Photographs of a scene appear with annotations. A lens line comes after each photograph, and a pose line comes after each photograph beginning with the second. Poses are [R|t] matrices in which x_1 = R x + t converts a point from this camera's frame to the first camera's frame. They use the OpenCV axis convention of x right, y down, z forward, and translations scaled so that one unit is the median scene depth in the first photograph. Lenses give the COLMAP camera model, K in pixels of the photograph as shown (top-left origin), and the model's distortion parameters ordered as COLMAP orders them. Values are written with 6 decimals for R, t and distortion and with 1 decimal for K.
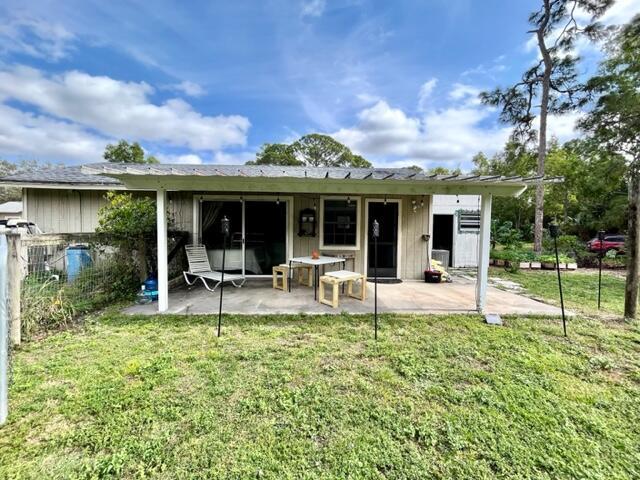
lens RADIAL K [[291.8, 0, 319.6], [0, 291.8, 238.2], [0, 0, 1]] dist [-0.003927, 0.000390]
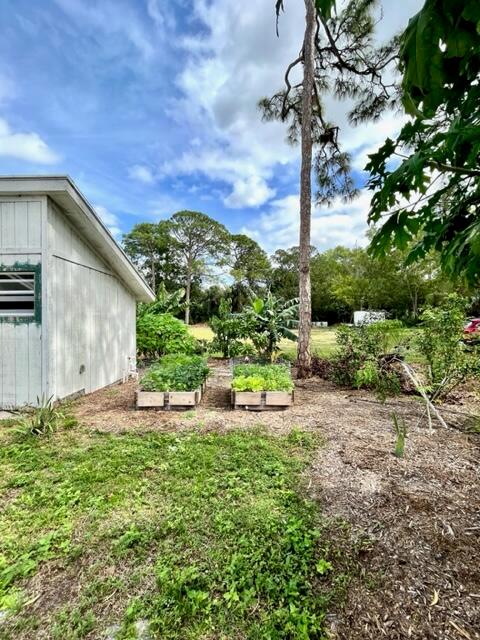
lens RADIAL K [[291.8, 0, 239.7], [0, 291.8, 319.3], [0, 0, 1]] dist [-0.003927, 0.000390]
pose [[0.999428, -0.019234, -0.027813, 0.826616], [0.018584, 0.999553, -0.023435, -0.005445], [0.028251, 0.022905, 0.999338, 0.592994]]
